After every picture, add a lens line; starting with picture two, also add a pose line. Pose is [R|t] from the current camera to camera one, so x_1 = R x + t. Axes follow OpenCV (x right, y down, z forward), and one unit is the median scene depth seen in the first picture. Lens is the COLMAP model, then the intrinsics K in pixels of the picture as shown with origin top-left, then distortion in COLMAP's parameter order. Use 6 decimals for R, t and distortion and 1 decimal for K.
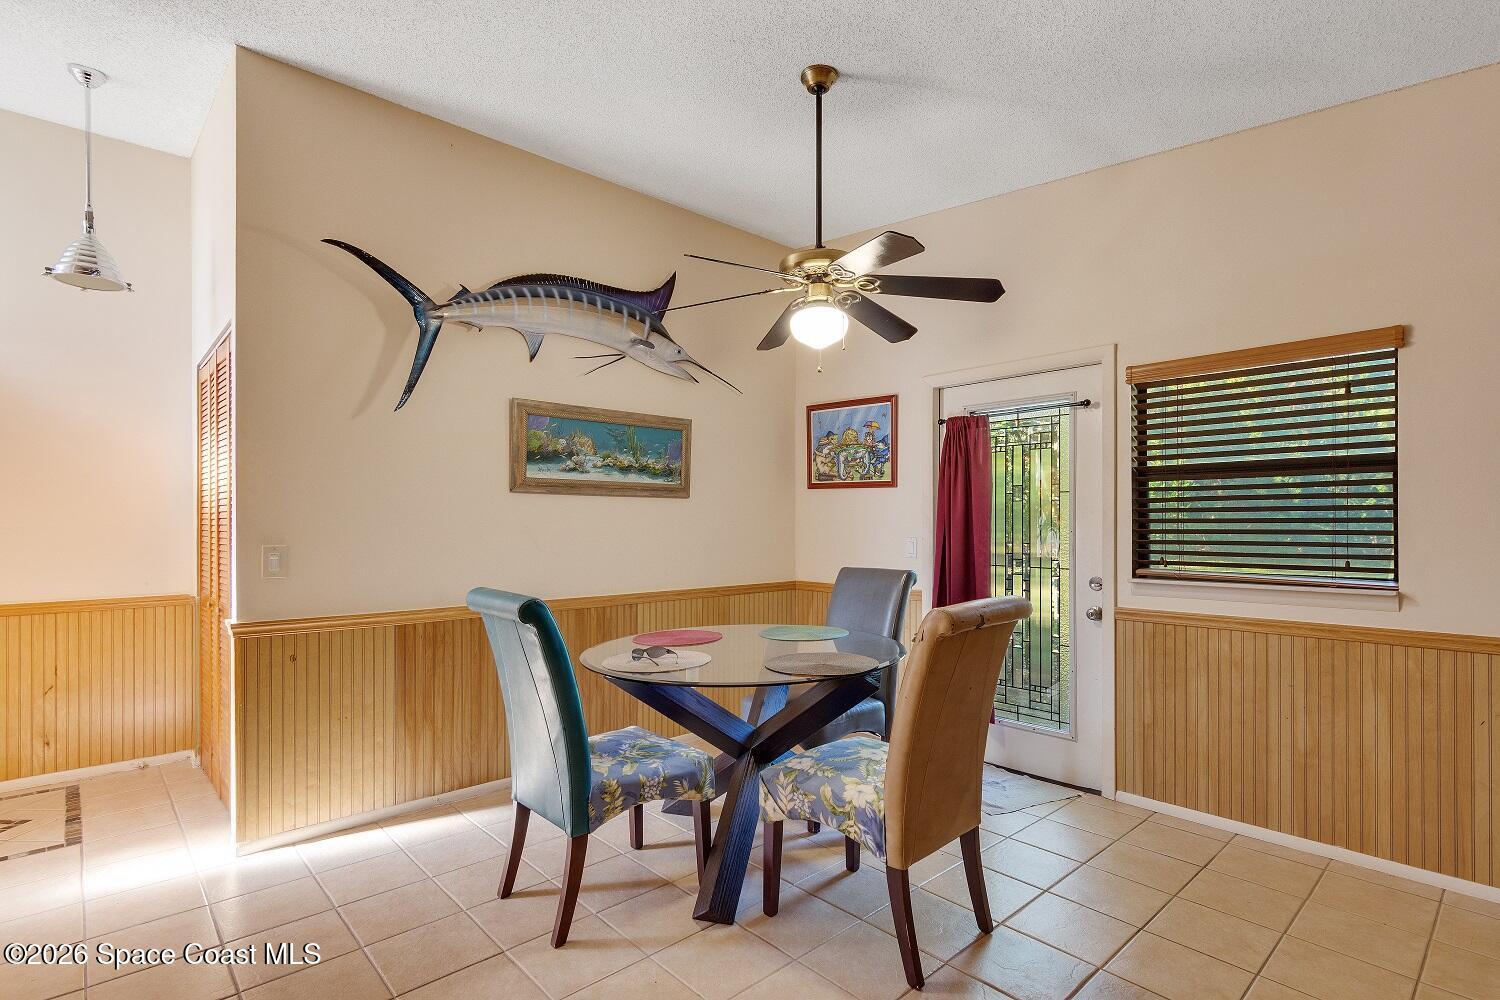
lens RADIAL K [[734.4, 0, 747.5], [0, 734.4, 520.5], [0, 0, 1]] dist [-0.000766, -0.000065]
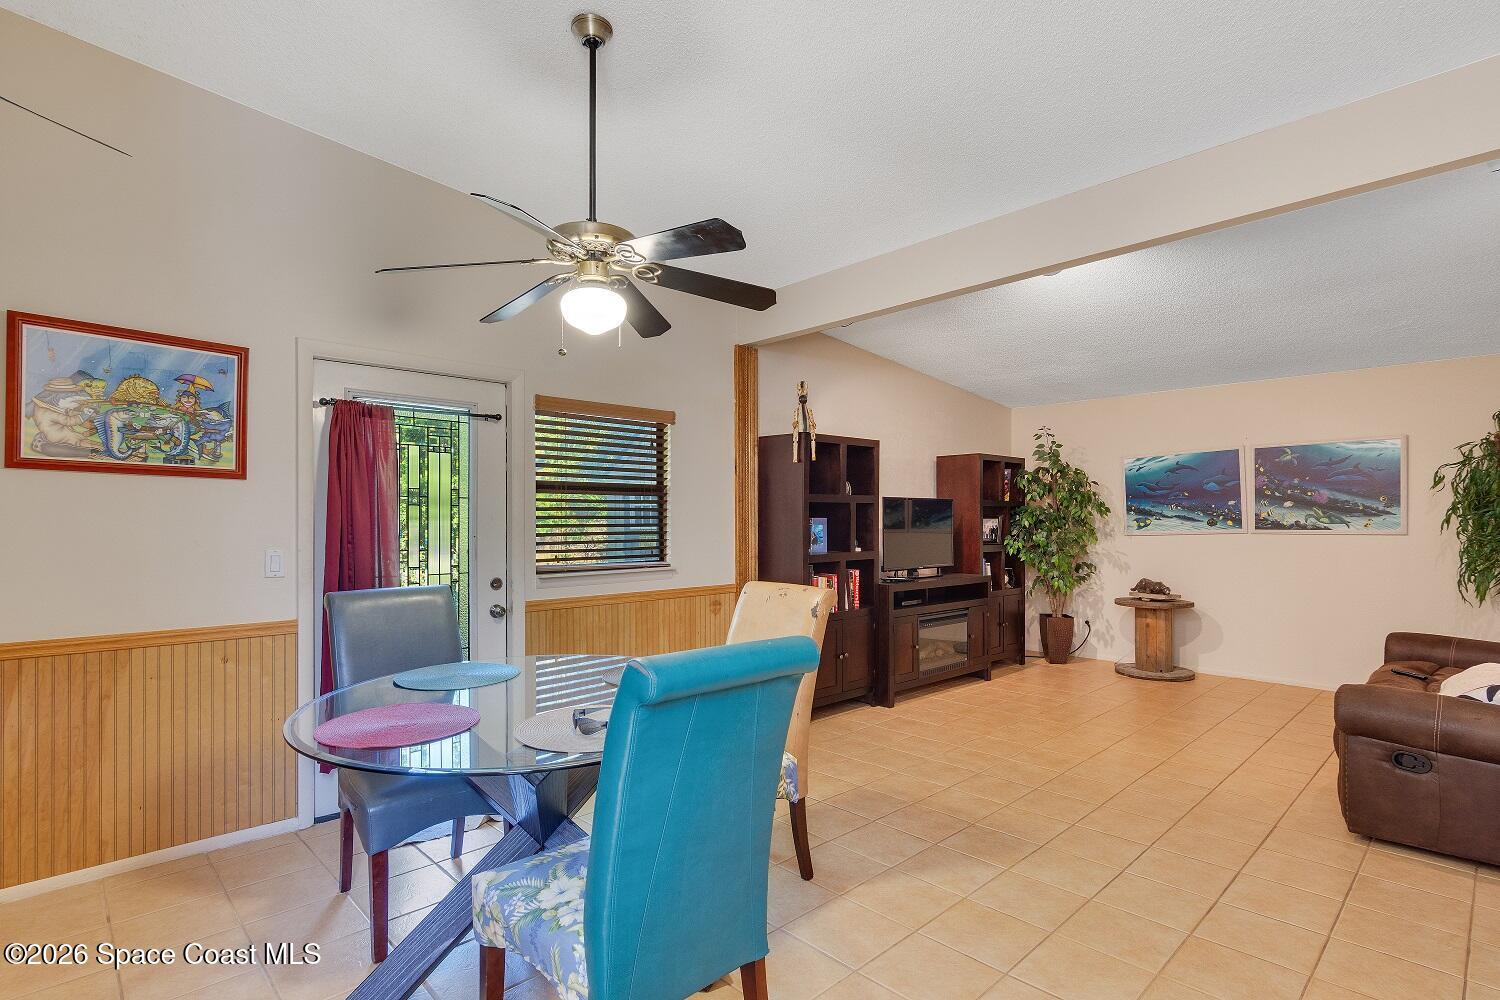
lens RADIAL K [[734.4, 0, 747.5], [0, 734.4, 520.5], [0, 0, 1]] dist [-0.000766, -0.000065]
pose [[-0.021129, 0.006259, 0.999757, -0.508122], [0.002166, 0.999978, -0.006215, -0.000314], [-0.999774, 0.002034, -0.021142, 0.530293]]
